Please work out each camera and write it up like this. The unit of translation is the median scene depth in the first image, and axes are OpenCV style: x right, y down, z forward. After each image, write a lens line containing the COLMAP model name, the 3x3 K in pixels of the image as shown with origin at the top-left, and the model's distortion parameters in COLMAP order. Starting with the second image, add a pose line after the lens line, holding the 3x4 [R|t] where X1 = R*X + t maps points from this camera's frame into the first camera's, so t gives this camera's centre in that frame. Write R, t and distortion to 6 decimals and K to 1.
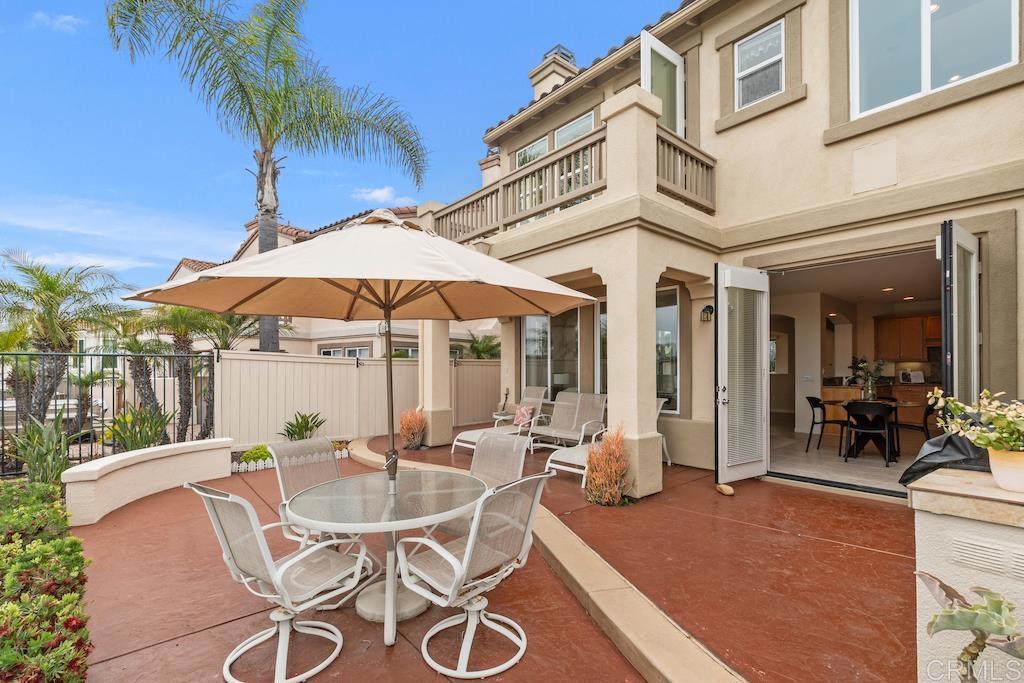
lens RADIAL K [[448.3, 0, 526.5], [0, 448.3, 371.0], [0, 0, 1]] dist [-0.000479, -0.001159]
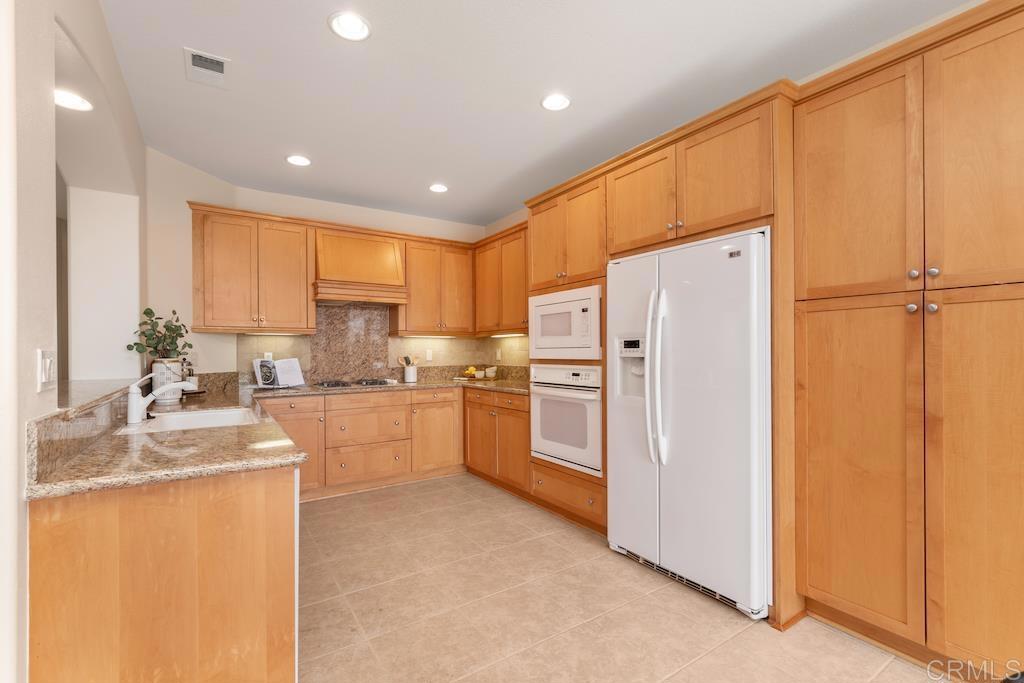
lens RADIAL K [[448.3, 0, 505.1], [0, 448.3, 351.1], [0, 0, 1]] dist [-0.000479, -0.001159]
pose [[0.131865, 0.000578, 0.991268, 0.484744], [0.005196, 0.999986, -0.001275, -0.004840], [-0.991254, 0.005319, 0.131860, 0.746442]]
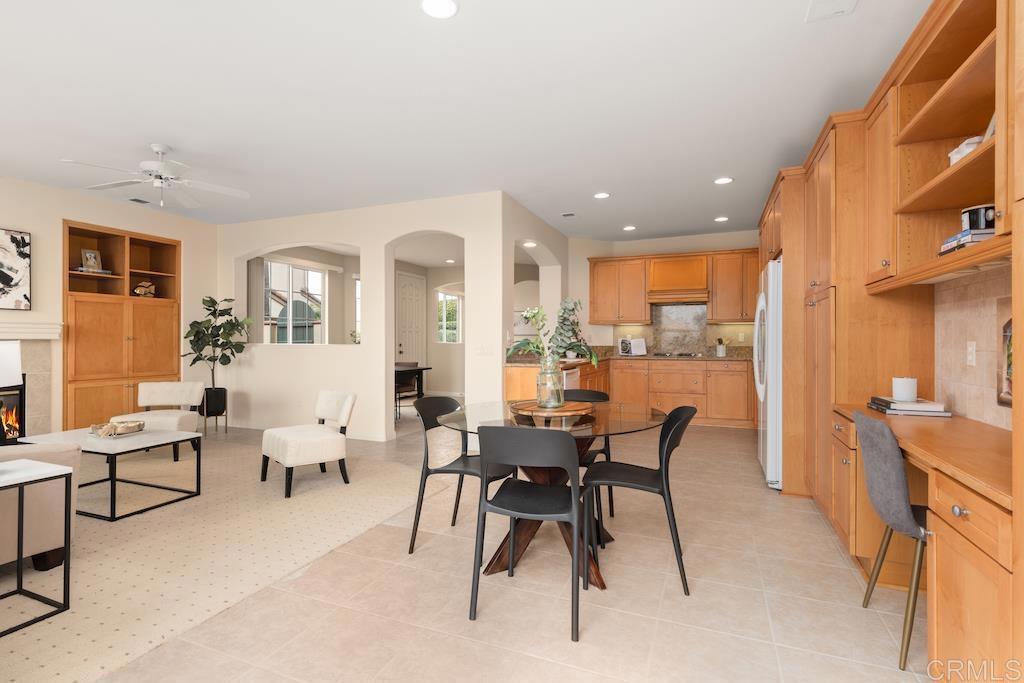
lens RADIAL K [[494.4, 0, 511.1], [0, 494.4, 340.9], [0, 0, 1]] dist [-0.000415, -0.000311]
pose [[0.890423, 0.003630, 0.455119, 0.344119], [-0.004802, 0.999987, 0.001419, 0.004071], [-0.455108, -0.003449, 0.890430, 0.403118]]
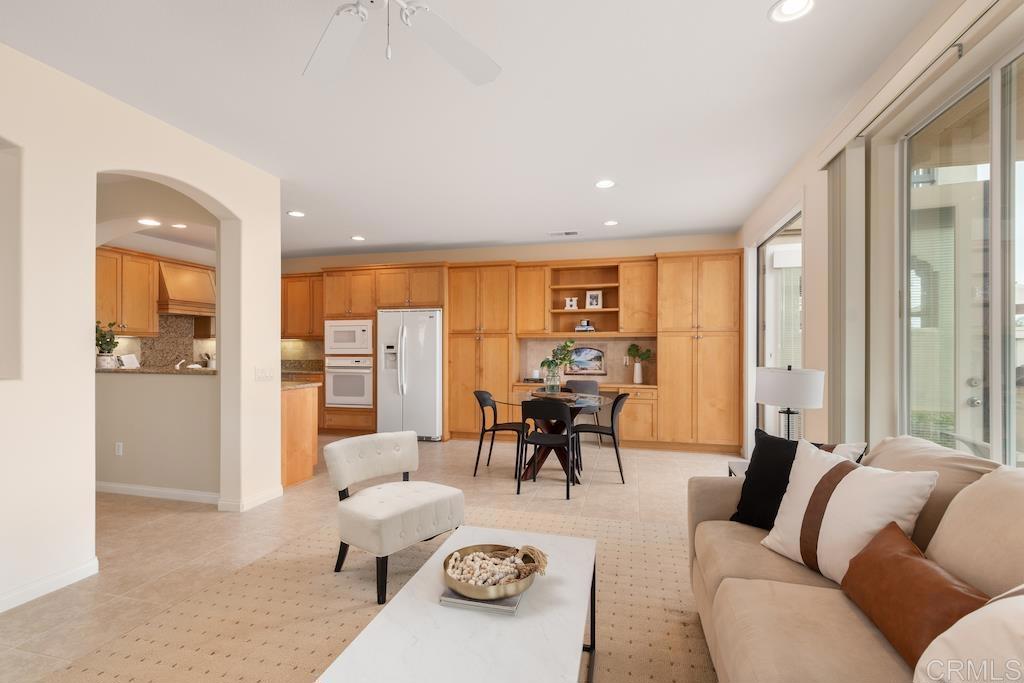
lens RADIAL K [[494.4, 0, 504.4], [0, 494.4, 348.5], [0, 0, 1]] dist [-0.000415, -0.000311]
pose [[-0.567805, 0.001465, 0.823162, 0.089381], [0.000639, 0.999999, -0.001339, -0.006095], [-0.823163, -0.000234, -0.567806, 0.972565]]
